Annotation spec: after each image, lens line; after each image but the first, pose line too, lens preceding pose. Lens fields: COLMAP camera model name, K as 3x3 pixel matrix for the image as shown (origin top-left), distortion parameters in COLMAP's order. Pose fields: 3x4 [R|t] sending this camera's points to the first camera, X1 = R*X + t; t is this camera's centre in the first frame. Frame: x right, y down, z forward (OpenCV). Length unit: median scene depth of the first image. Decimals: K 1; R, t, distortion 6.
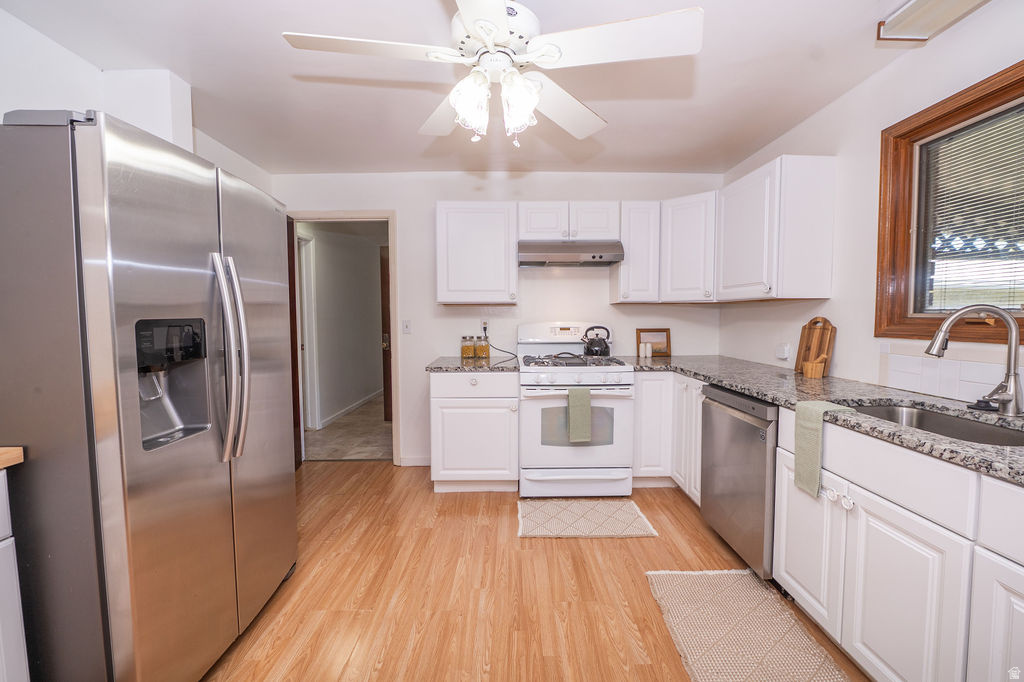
lens RADIAL K [[420.4, 0, 516.8], [0, 420.4, 339.8], [0, 0, 1]] dist [-0.009666, -0.000182]
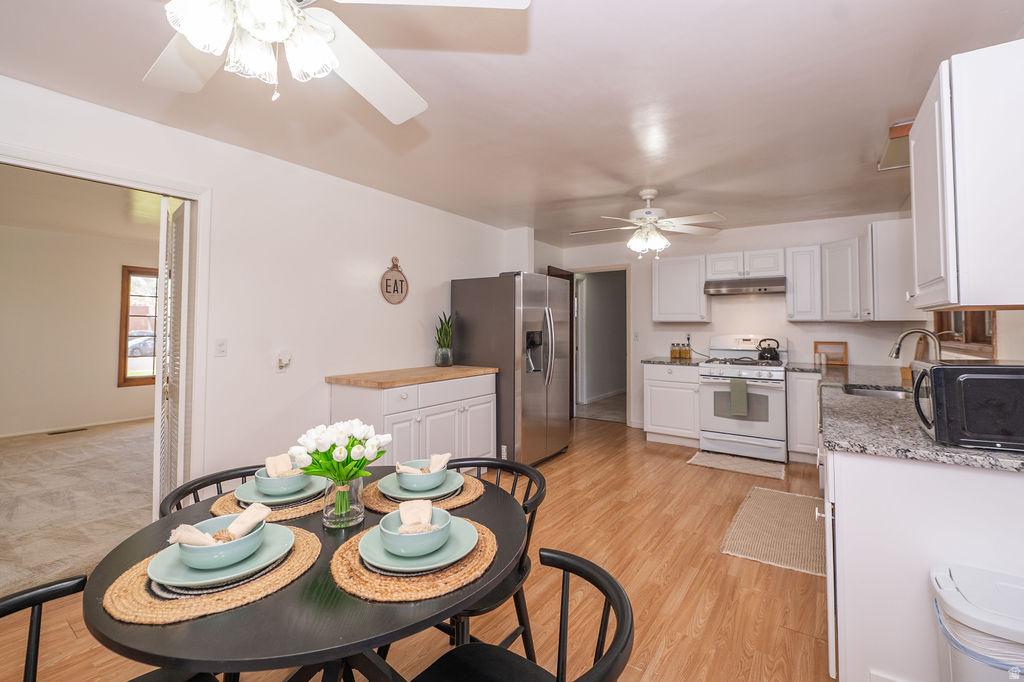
lens RADIAL K [[422.4, 0, 526.1], [0, 422.4, 314.1], [0, 0, 1]] dist [0.000254, -0.000027]
pose [[0.823945, -0.009205, -0.566595, 0.341313], [-0.039418, 0.996515, -0.073511, 0.021696], [0.565297, 0.082903, 0.820711, -0.616413]]
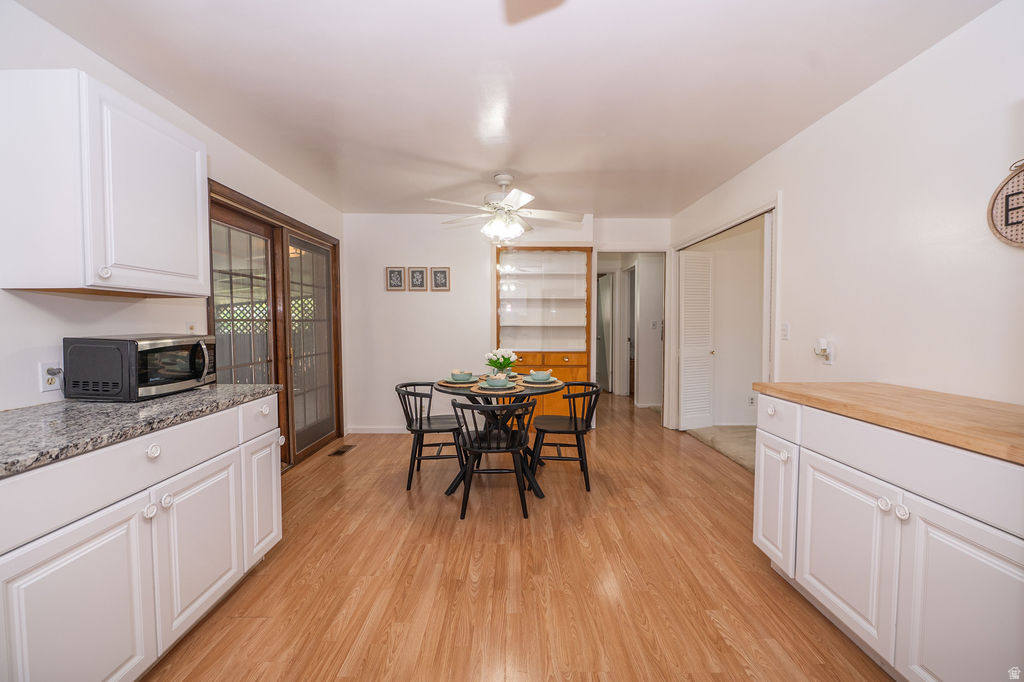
lens RADIAL K [[426.4, 0, 533.6], [0, 426.4, 338.1], [0, 0, 1]] dist [-0.017050, -0.000097]
pose [[-0.999325, 0.010503, -0.035213, -0.026470], [0.007205, 0.995686, 0.092512, -0.024205], [0.036033, 0.092196, -0.995089, 0.592088]]
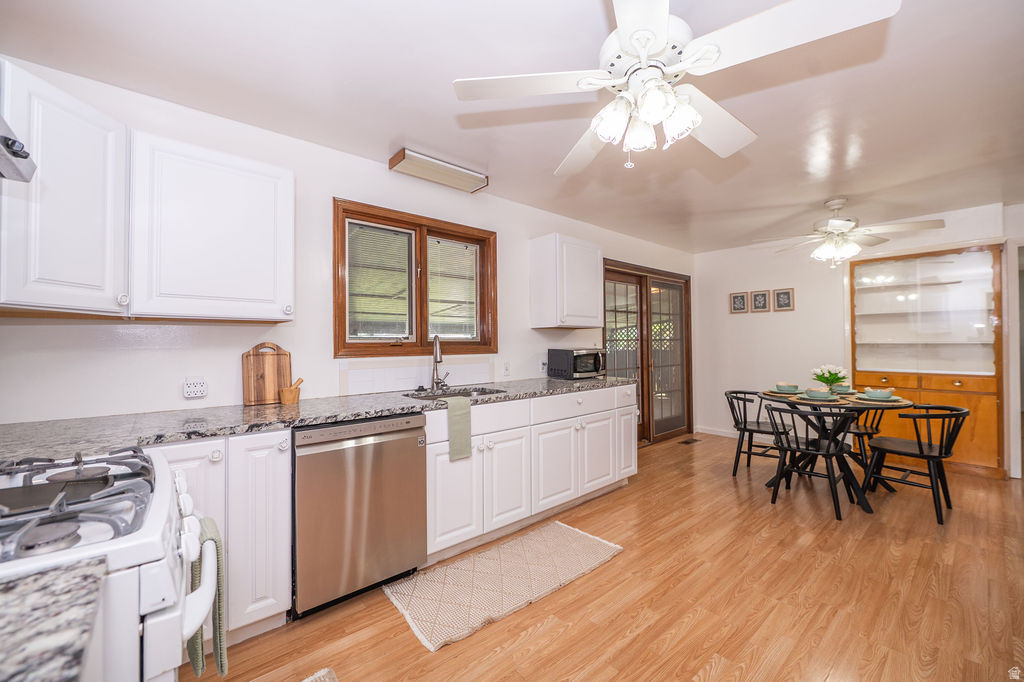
lens RADIAL K [[438.1, 0, 497.0], [0, 438.1, 339.2], [0, 0, 1]] dist [-0.001897, -0.000243]
pose [[-0.646709, 0.019694, 0.762483, -0.282901], [0.055487, 0.998233, 0.021279, -0.040608], [-0.760716, 0.056069, -0.646659, 0.928833]]
